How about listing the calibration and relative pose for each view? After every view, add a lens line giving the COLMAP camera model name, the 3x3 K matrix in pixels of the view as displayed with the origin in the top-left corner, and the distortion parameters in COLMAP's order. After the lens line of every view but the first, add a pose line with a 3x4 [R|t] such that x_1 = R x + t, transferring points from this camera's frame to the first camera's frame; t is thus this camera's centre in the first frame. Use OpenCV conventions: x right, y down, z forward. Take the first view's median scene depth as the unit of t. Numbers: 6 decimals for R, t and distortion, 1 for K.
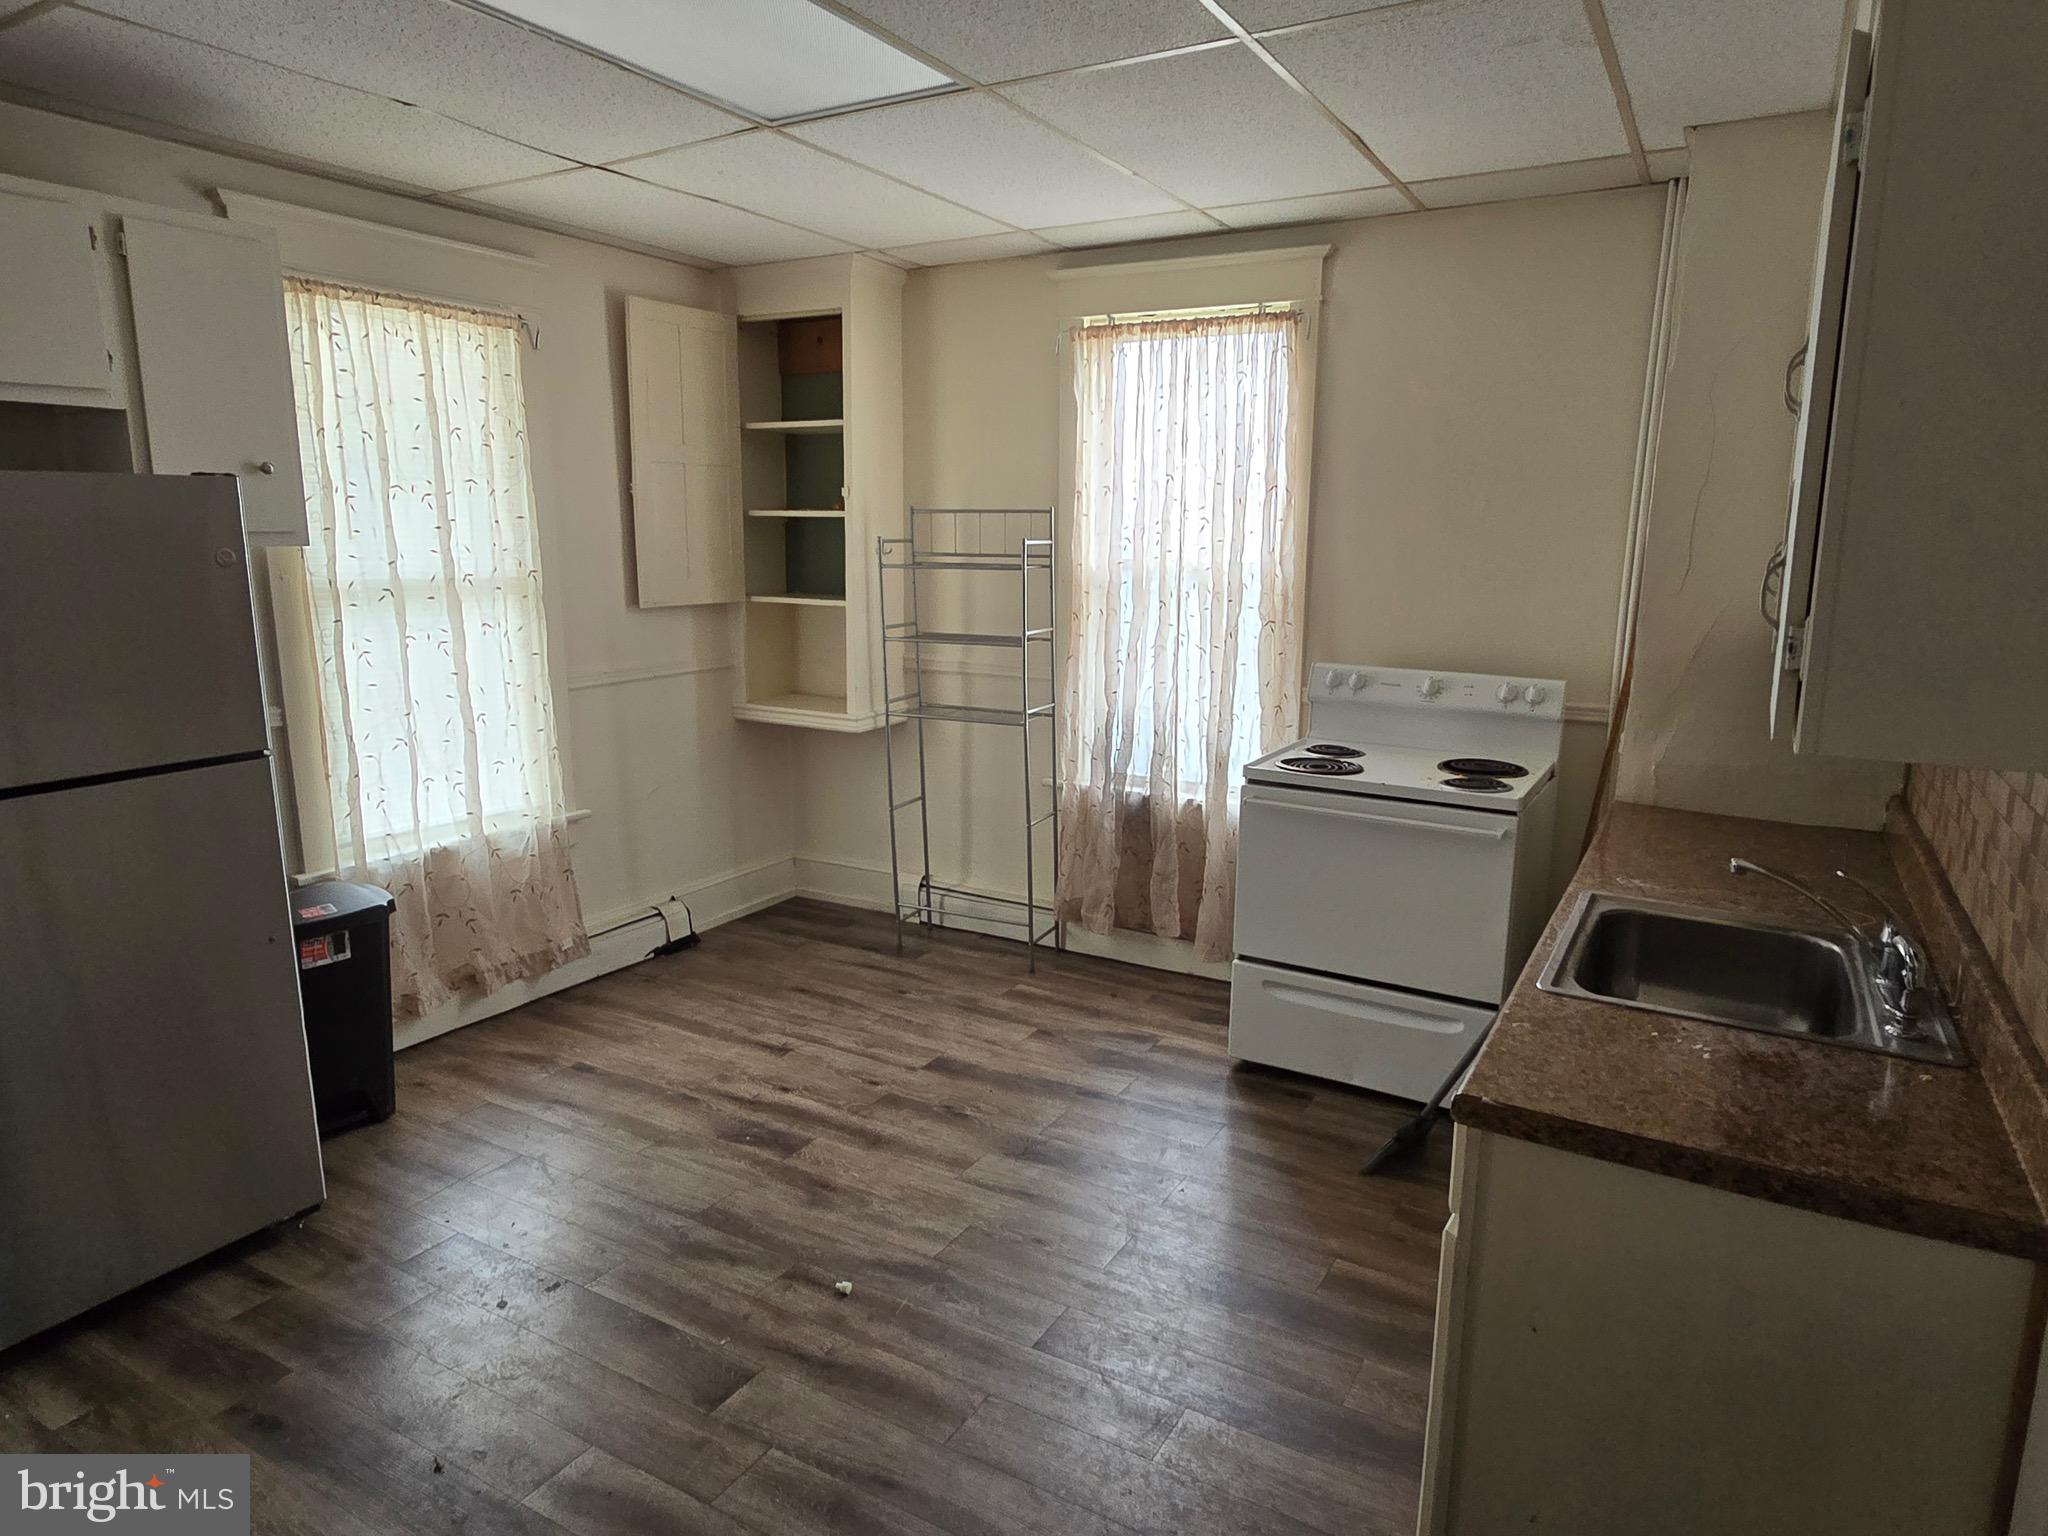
lens RADIAL K [[1237.5, 0, 1041.4], [0, 1237.5, 771.6], [0, 0, 1]] dist [-0.001103, -0.000398]
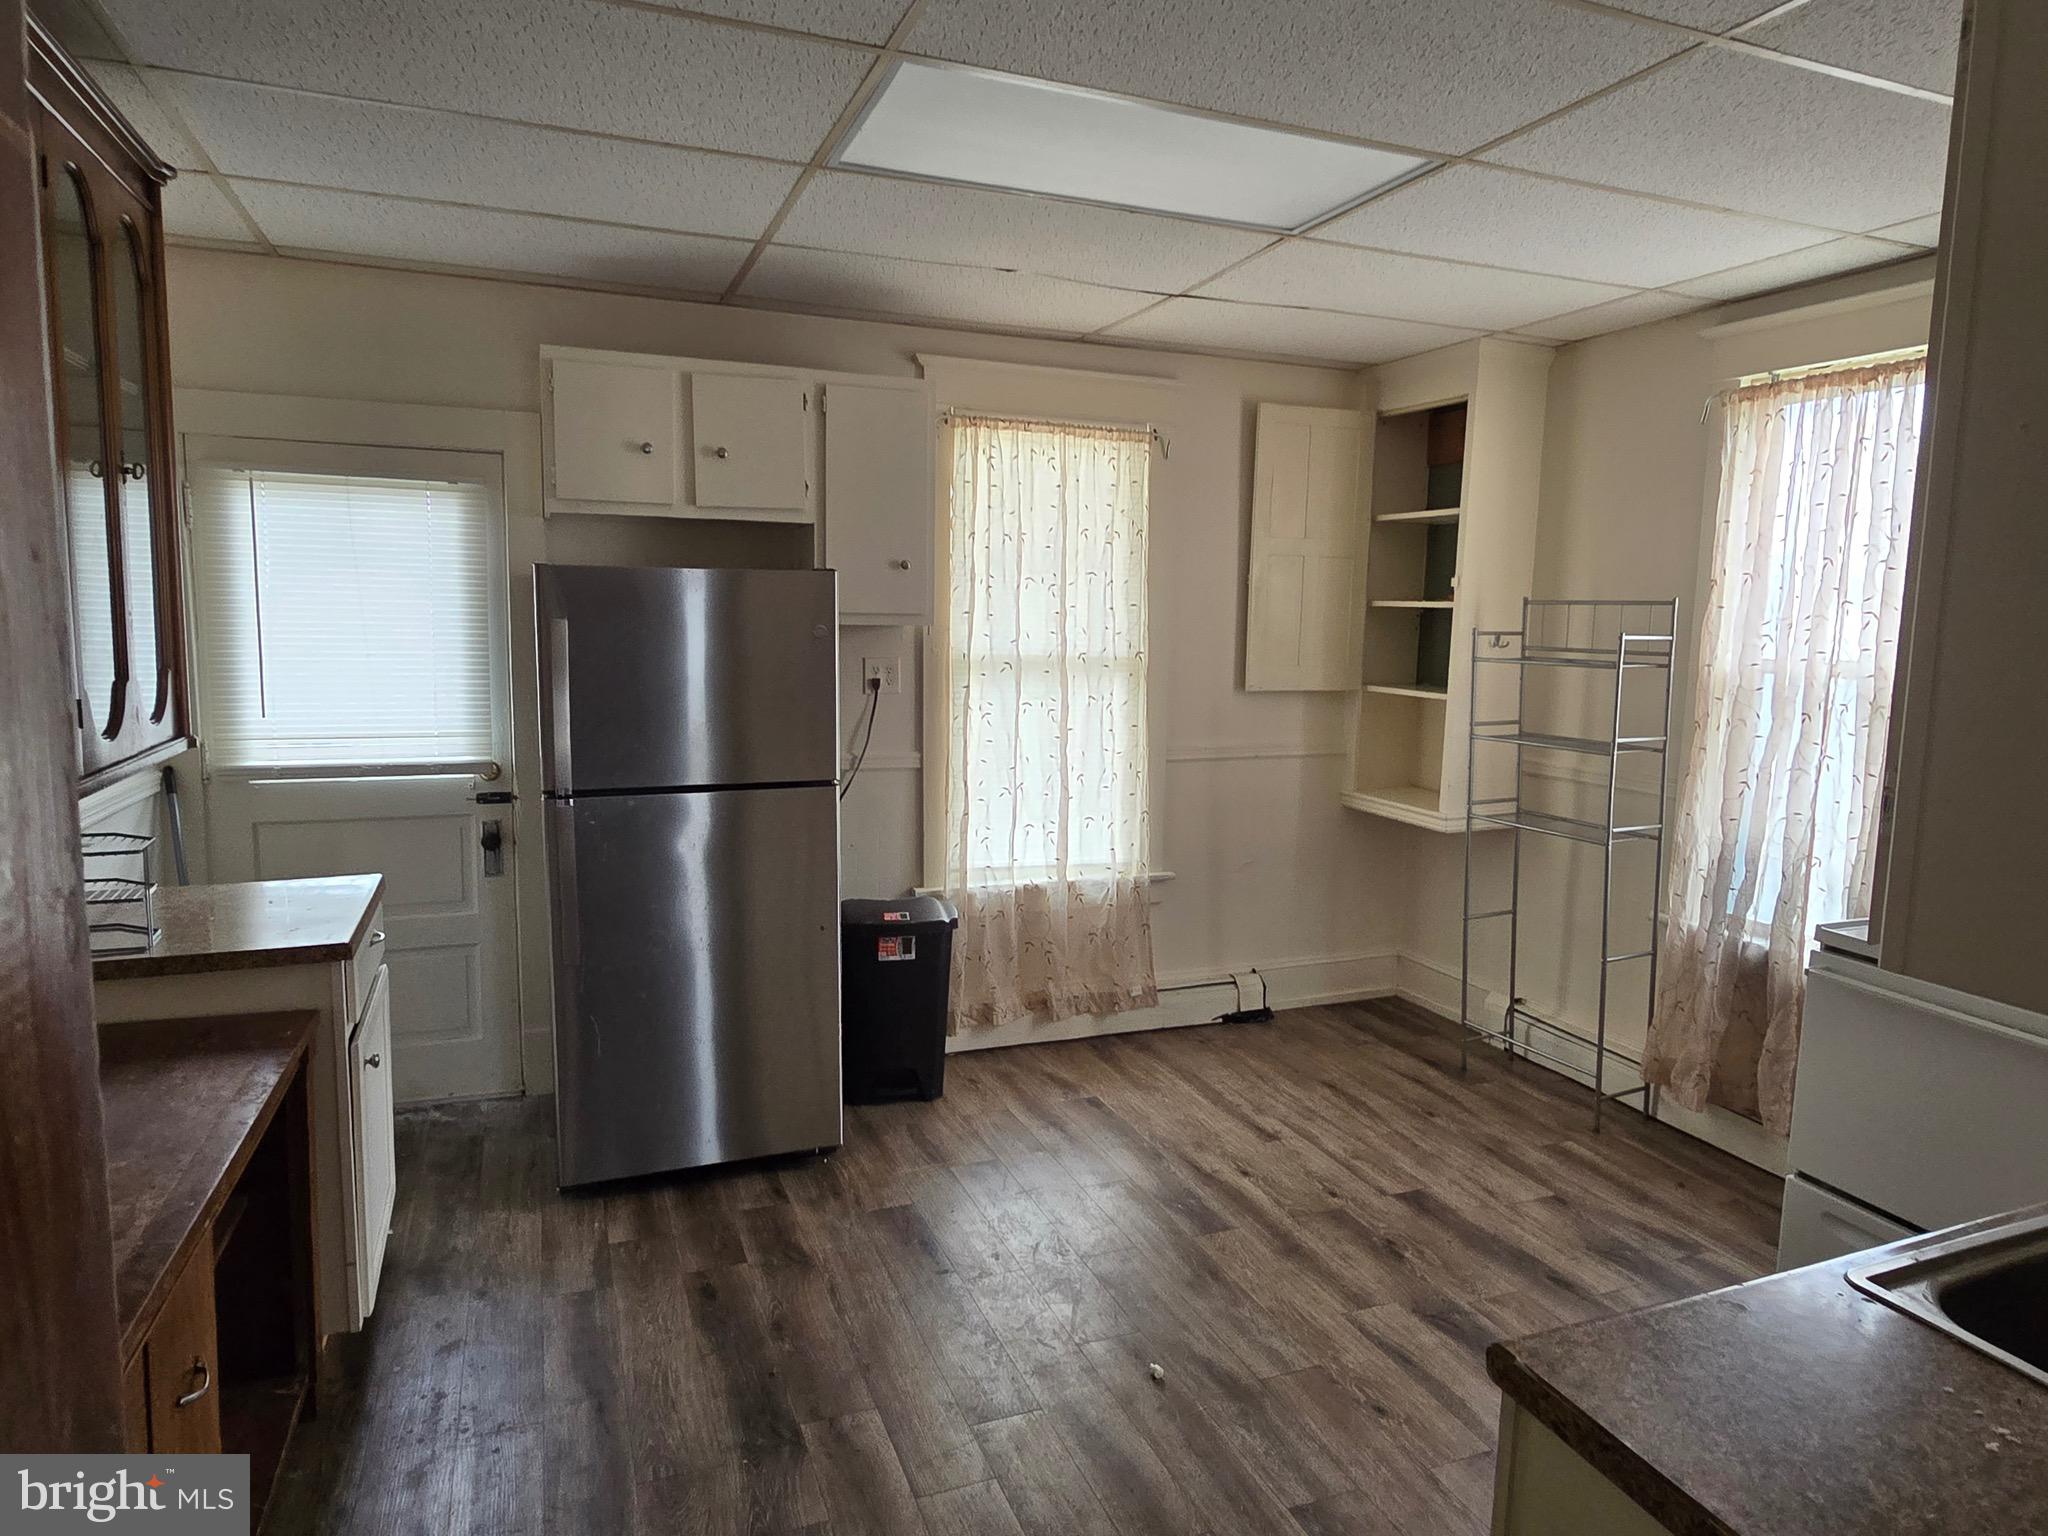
lens RADIAL K [[1237.5, 0, 1041.8], [0, 1237.5, 768.2], [0, 0, 1]] dist [-0.001103, -0.000398]
pose [[0.787473, 0.086803, -0.610206, 0.211121], [-0.132470, 0.990732, -0.030020, -0.012741], [0.601945, 0.104474, 0.791674, 0.069241]]
